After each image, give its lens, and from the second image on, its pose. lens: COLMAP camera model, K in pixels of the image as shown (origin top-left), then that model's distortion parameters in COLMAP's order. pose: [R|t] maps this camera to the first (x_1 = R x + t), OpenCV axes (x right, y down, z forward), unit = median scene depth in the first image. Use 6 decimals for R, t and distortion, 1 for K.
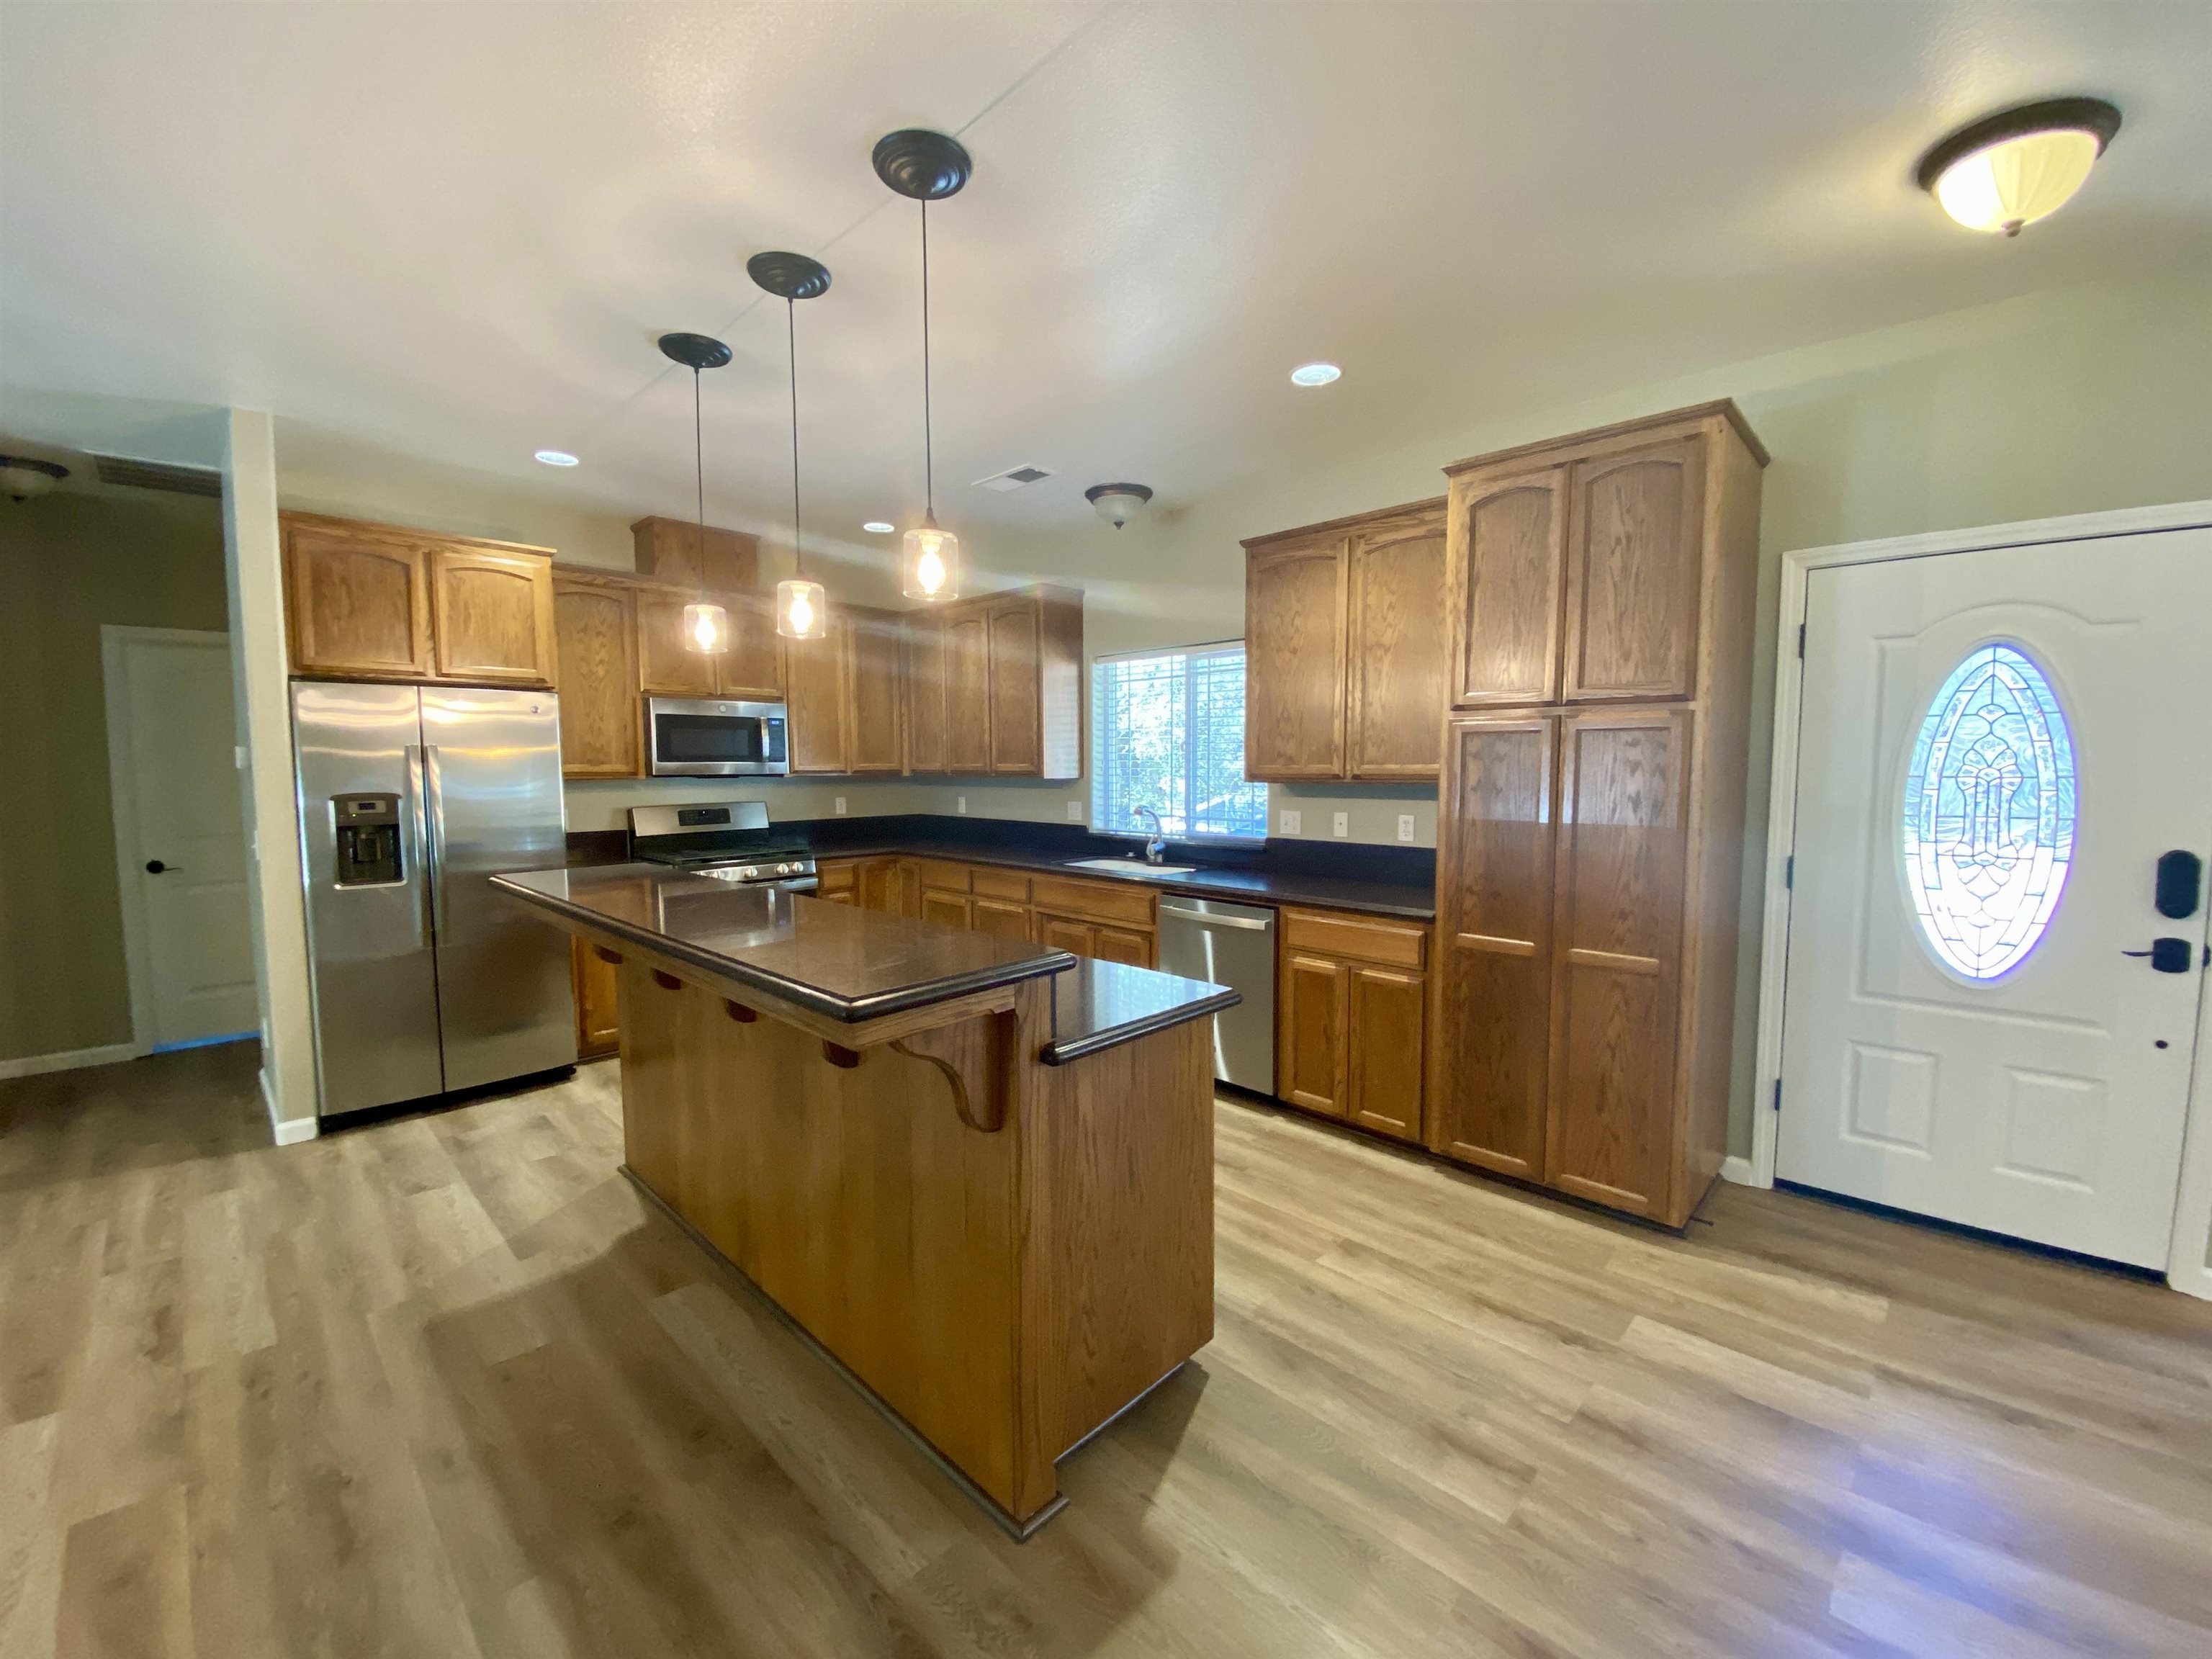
lens RADIAL K [[895.5, 0, 1097.0], [0, 895.5, 829.6], [0, 0, 1]] dist [0.019924, -0.019213]
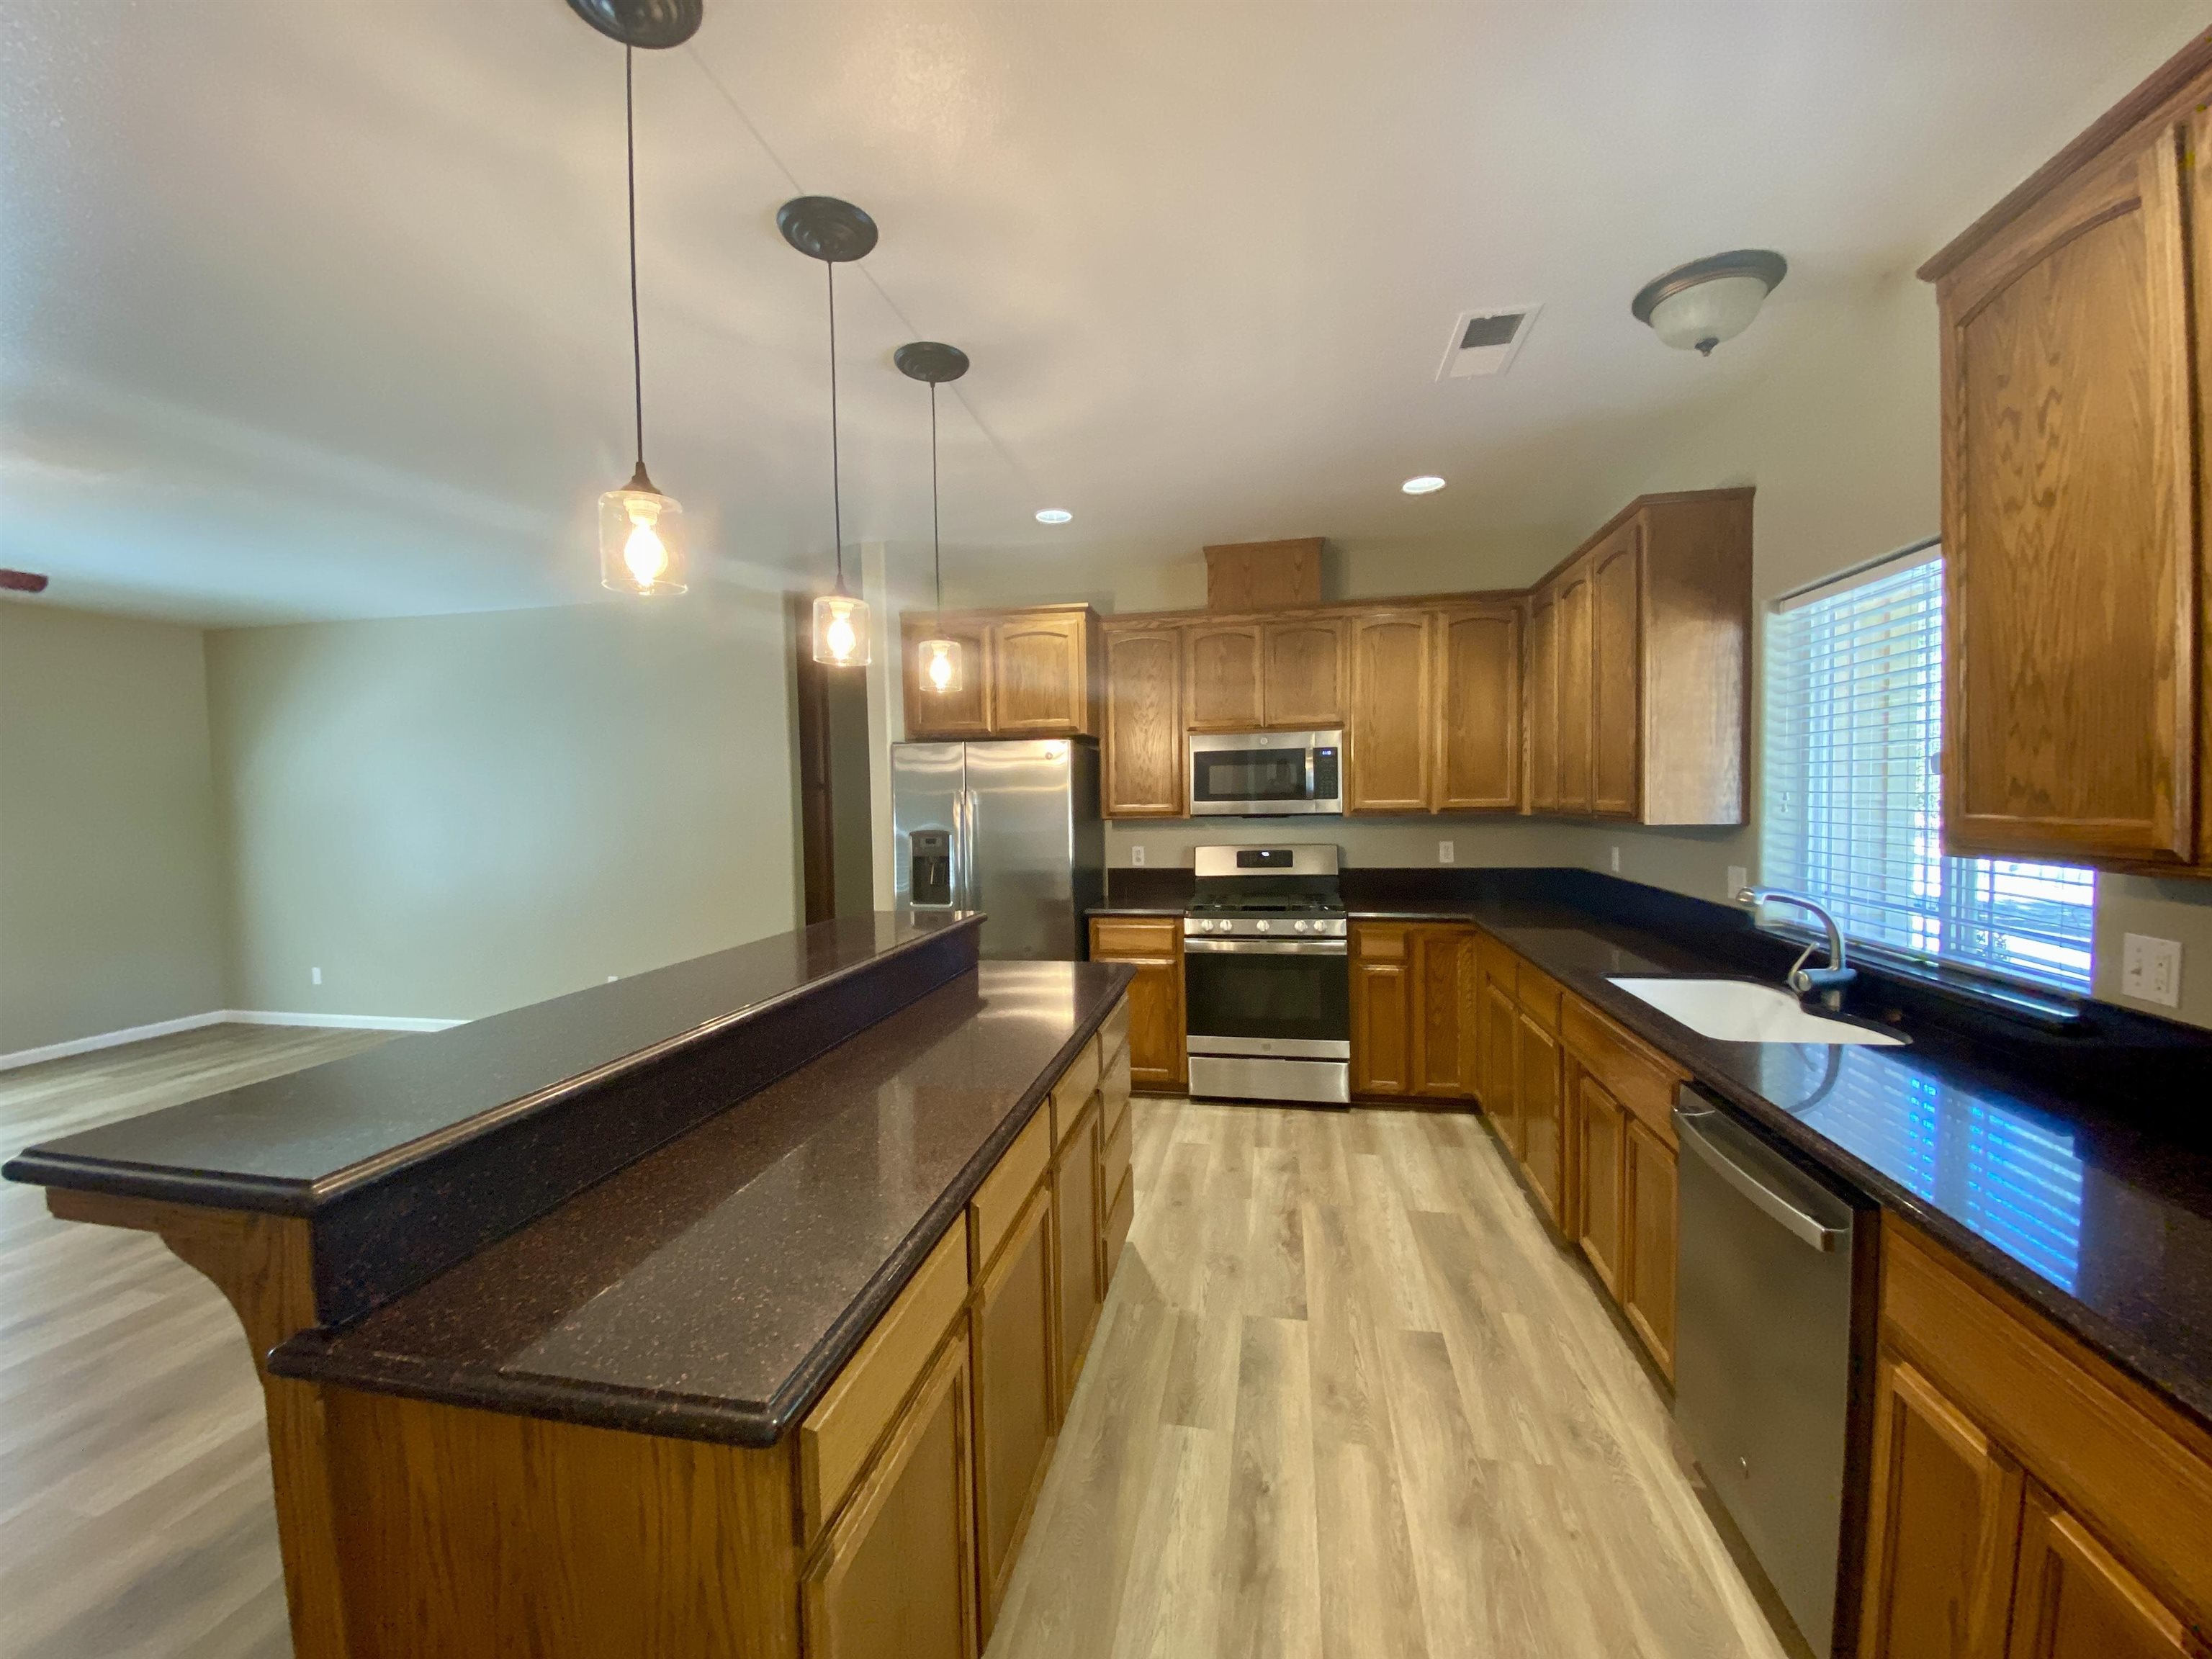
lens RADIAL K [[895.5, 0, 1097.0], [0, 895.5, 829.6], [0, 0, 1]] dist [0.019924, -0.019213]
pose [[0.547218, 0.025566, -0.836600, 0.271498], [-0.046668, 0.998910, 0.000001, -0.042918], [0.835688, 0.039042, 0.547815, 0.424776]]
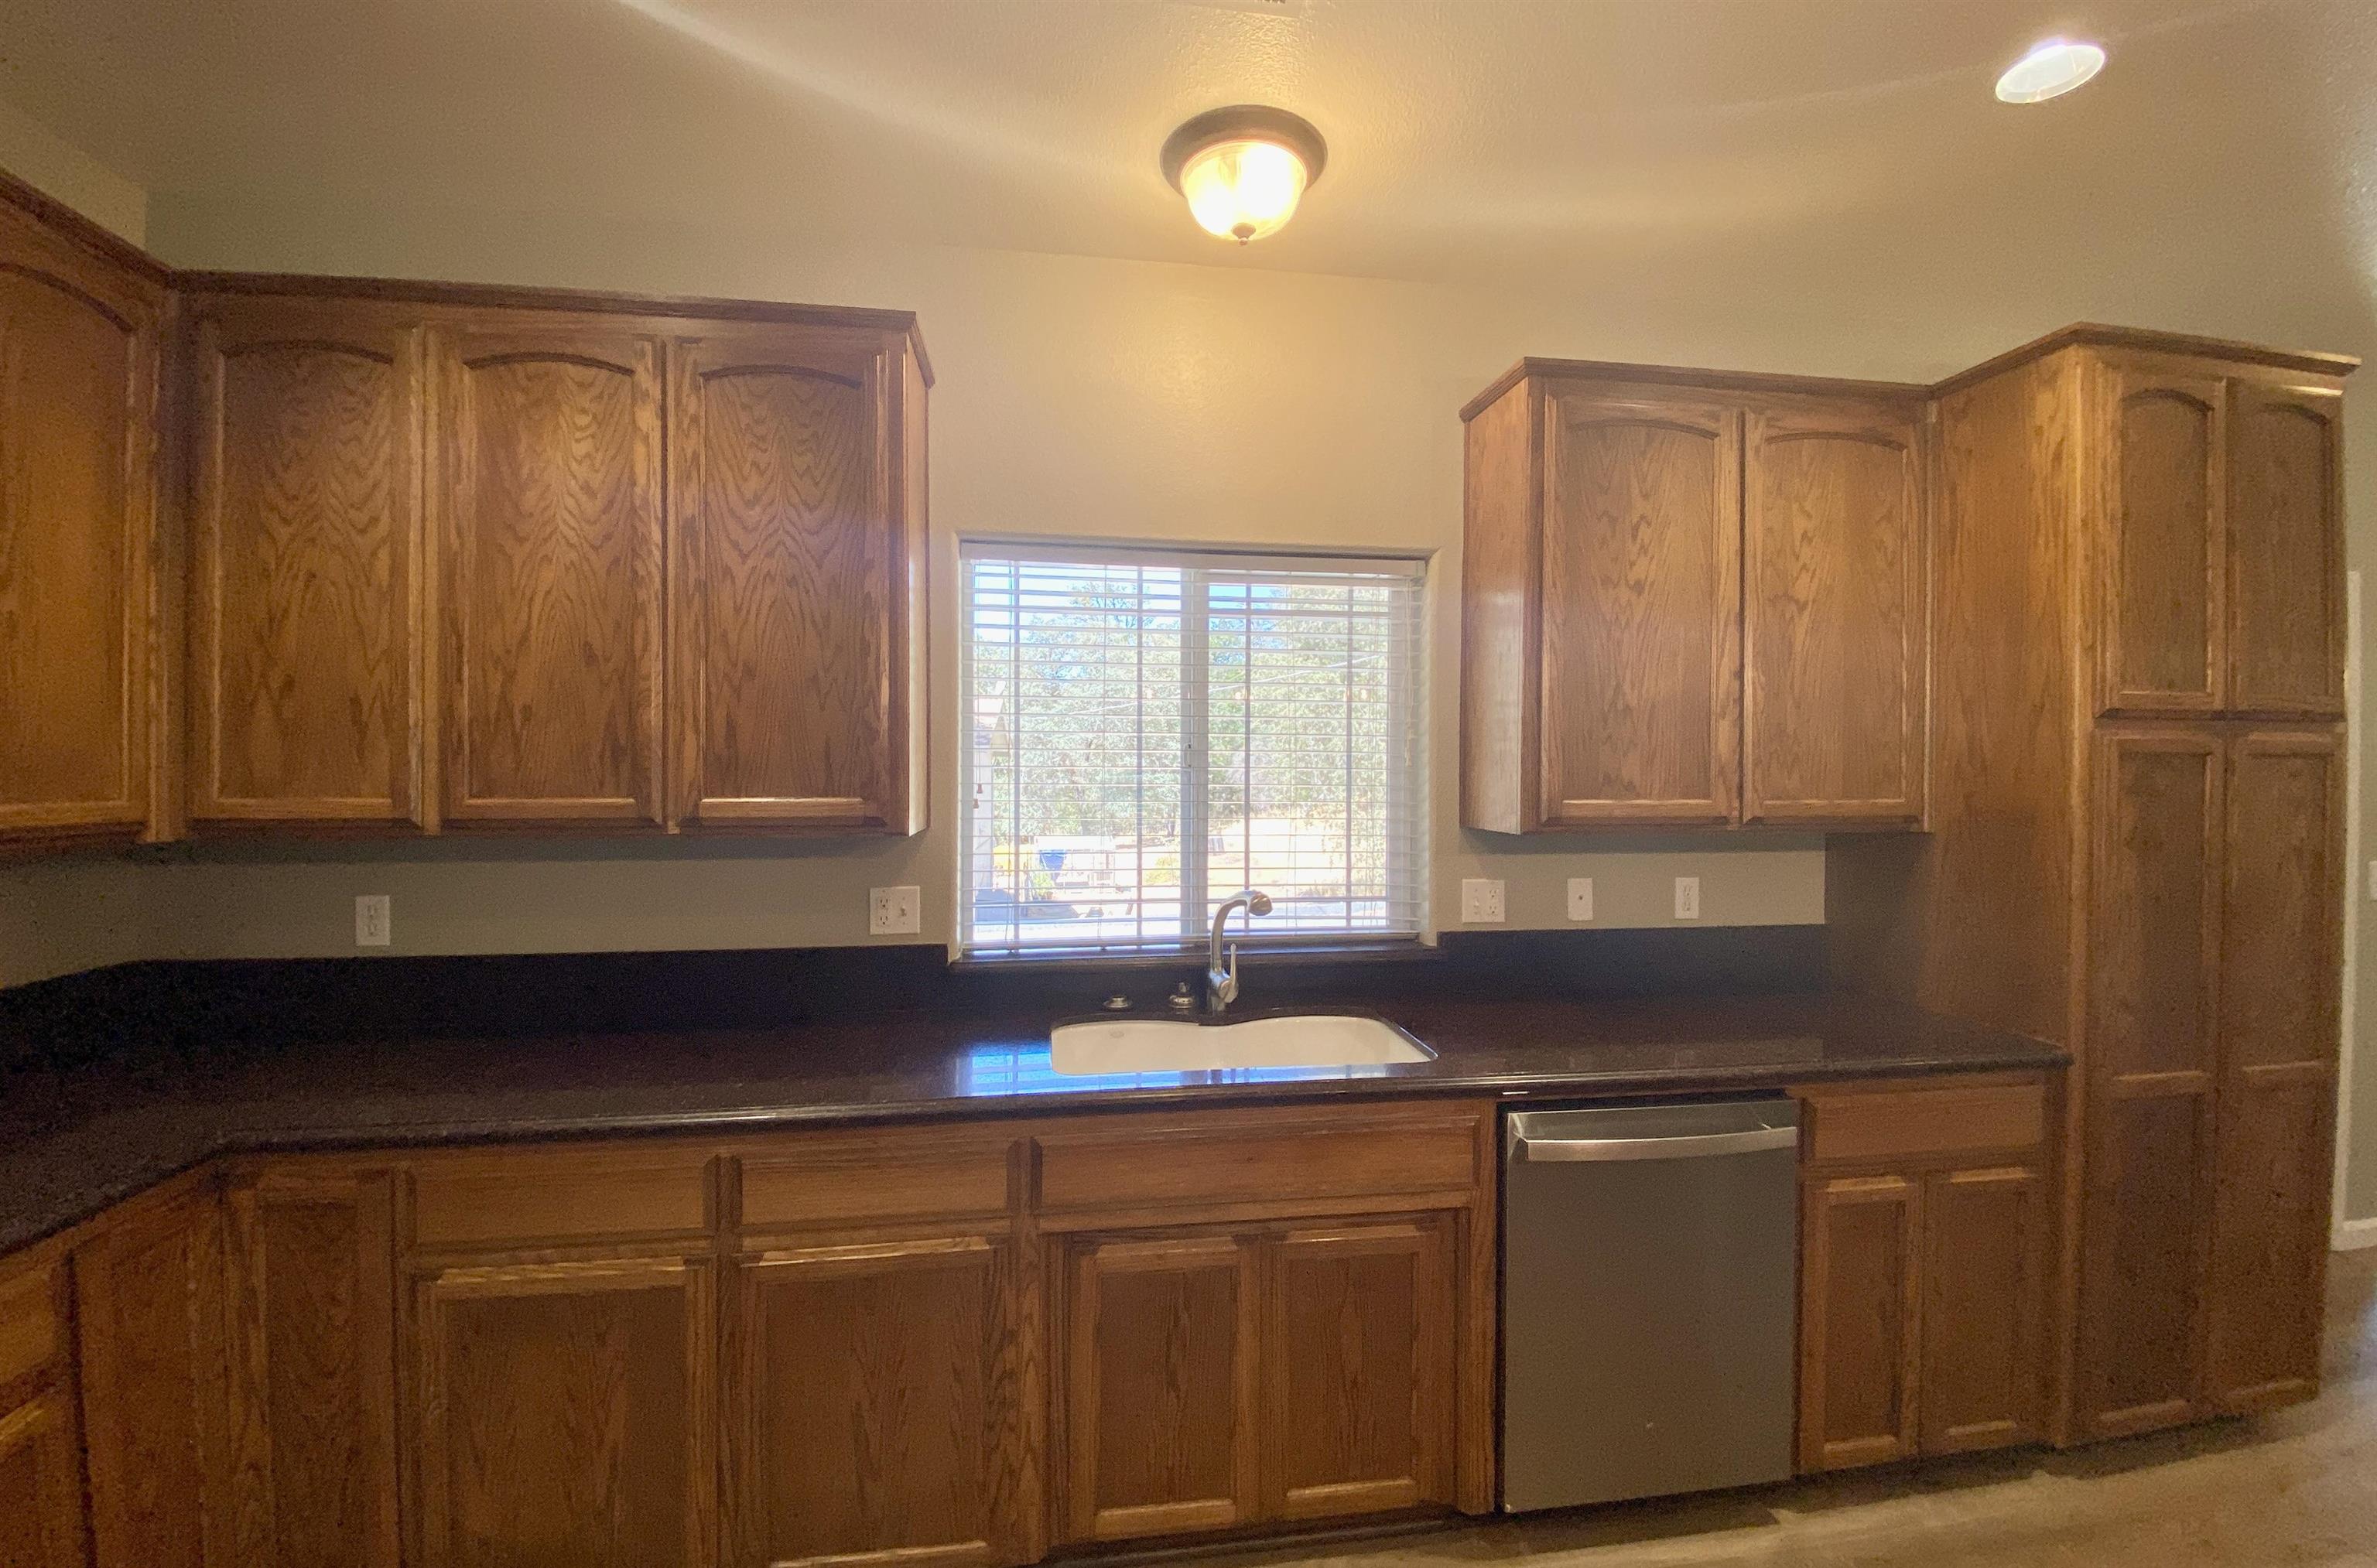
lens RADIAL K [[947.6, 0, 1191.6], [0, 947.6, 768.2], [0, 0, 1]] dist [0.026251, -0.024985]
pose [[0.599629, 0.001523, 0.800276, -0.342472], [0.054870, 0.997567, -0.043012, -0.070877], [-0.798395, 0.069702, 0.598087, 0.762294]]
